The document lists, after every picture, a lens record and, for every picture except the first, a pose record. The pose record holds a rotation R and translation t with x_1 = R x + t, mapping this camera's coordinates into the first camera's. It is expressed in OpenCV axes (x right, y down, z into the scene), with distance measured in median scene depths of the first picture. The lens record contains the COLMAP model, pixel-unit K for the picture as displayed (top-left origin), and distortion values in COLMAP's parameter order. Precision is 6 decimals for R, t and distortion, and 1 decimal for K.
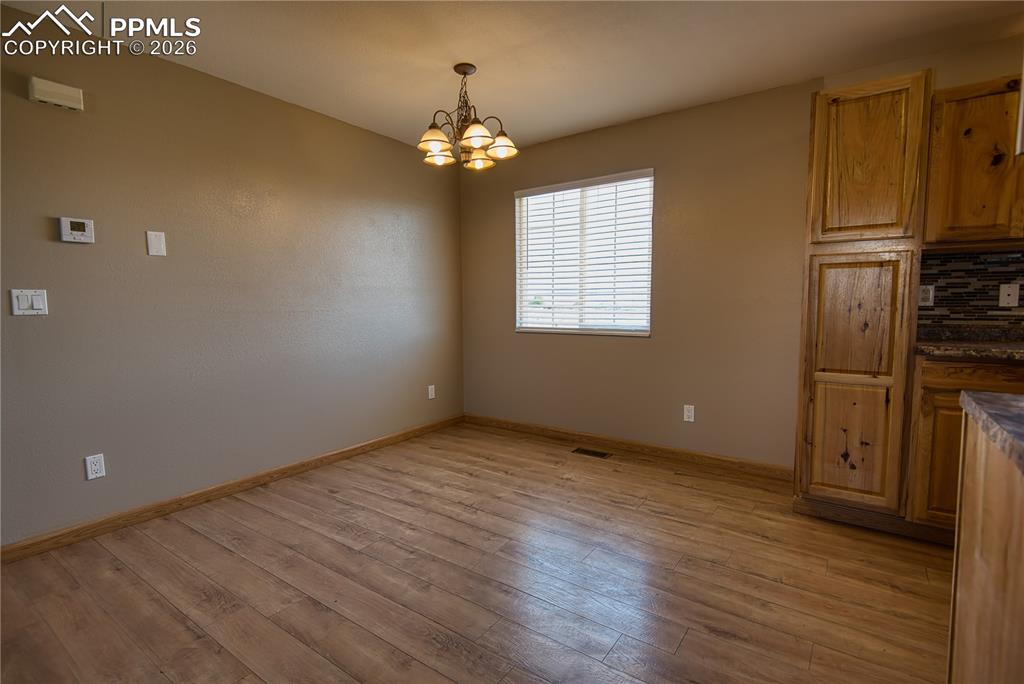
lens RADIAL K [[482.7, 0, 516.3], [0, 482.7, 341.1], [0, 0, 1]] dist [0.000278, 0.000056]
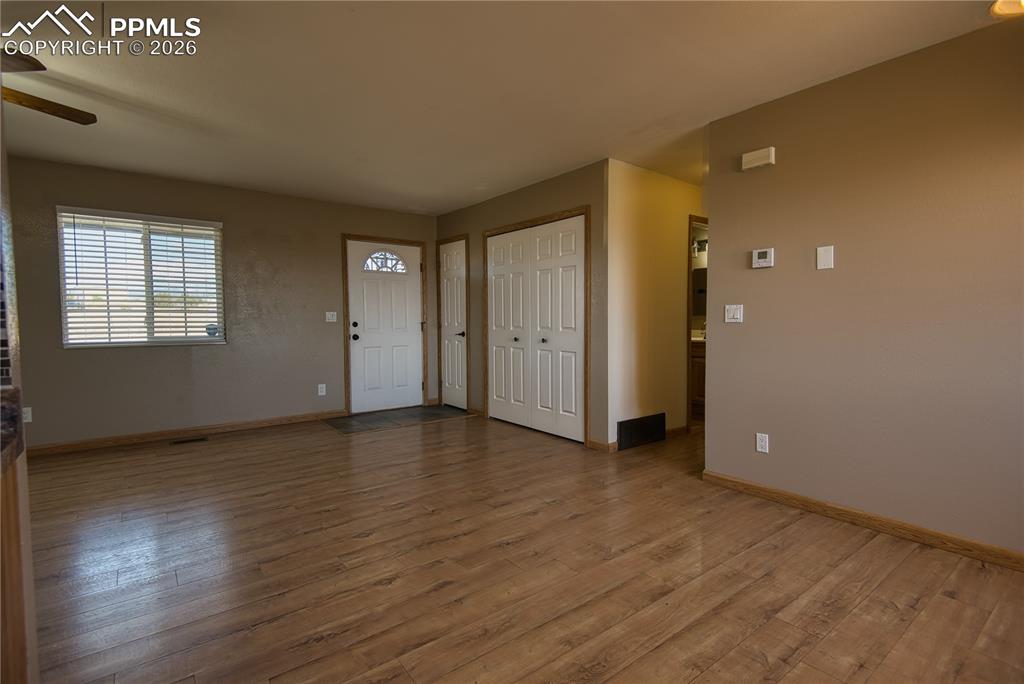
lens RADIAL K [[491.0, 0, 512.0], [0, 491.0, 342.0], [0, 0, 1]] dist [0.000184, -0.000324]
pose [[-0.297446, 0.054620, -0.953175, 0.557815], [-0.067452, 0.994665, 0.078046, -0.062335], [0.952353, 0.087509, -0.292175, 0.759163]]
